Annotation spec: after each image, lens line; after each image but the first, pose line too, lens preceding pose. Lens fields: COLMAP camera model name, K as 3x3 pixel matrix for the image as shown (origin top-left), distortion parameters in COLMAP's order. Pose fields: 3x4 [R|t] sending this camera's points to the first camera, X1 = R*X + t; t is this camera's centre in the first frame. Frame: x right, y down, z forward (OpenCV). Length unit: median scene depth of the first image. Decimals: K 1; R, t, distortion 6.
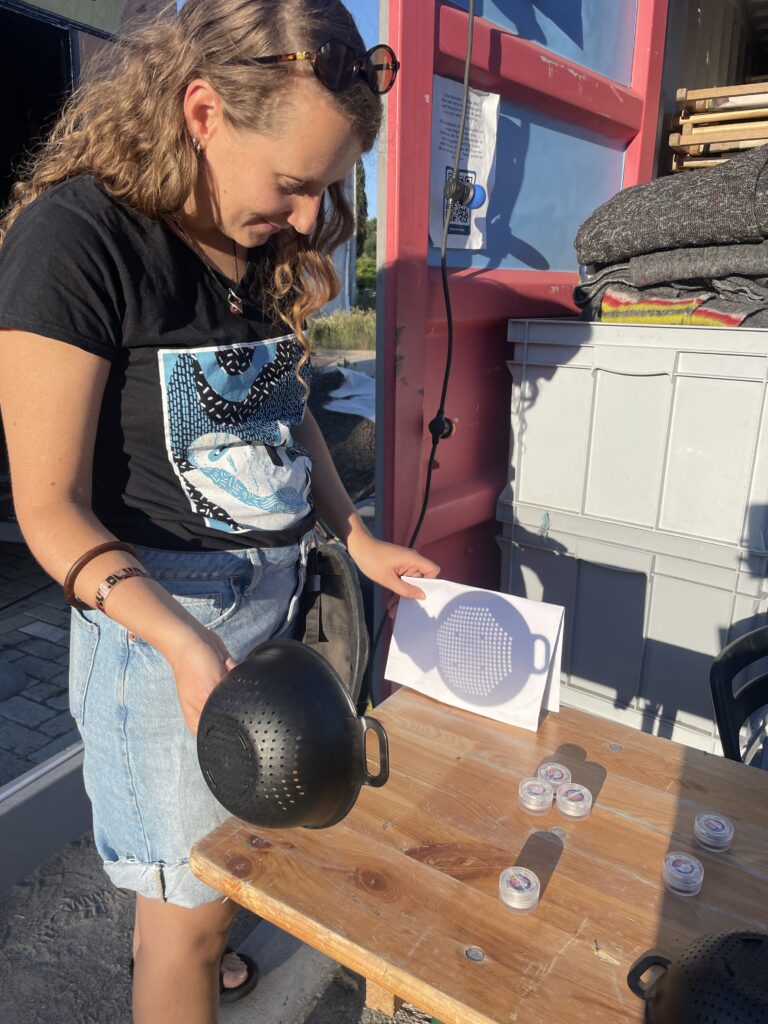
lens RADIAL K [[778.5, 0, 376.2], [0, 778.5, 520.4], [0, 0, 1]] dist [0.060412, -0.073791]
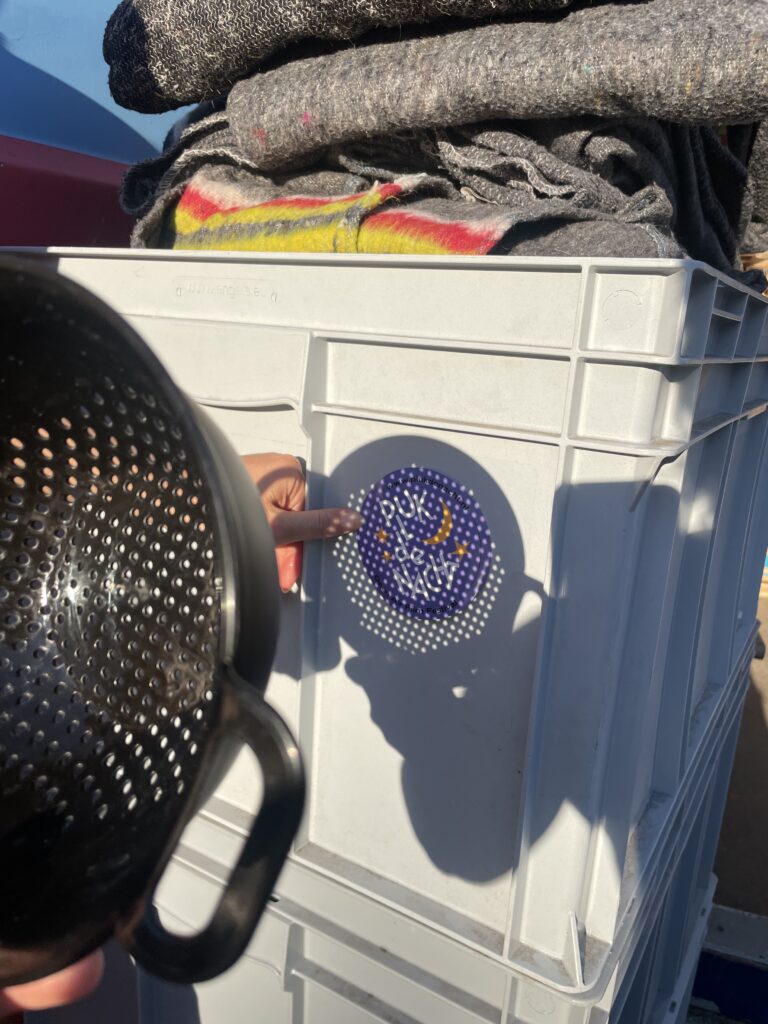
lens RADIAL K [[778.5, 0, 379.9], [0, 778.5, 510.8], [0, 0, 1]] dist [0.060412, -0.073791]
pose [[0.989498, 0.011687, 0.144071, 0.356649], [-0.005539, 0.999060, -0.043005, -0.128682], [-0.144438, 0.041755, 0.988632, 0.672581]]
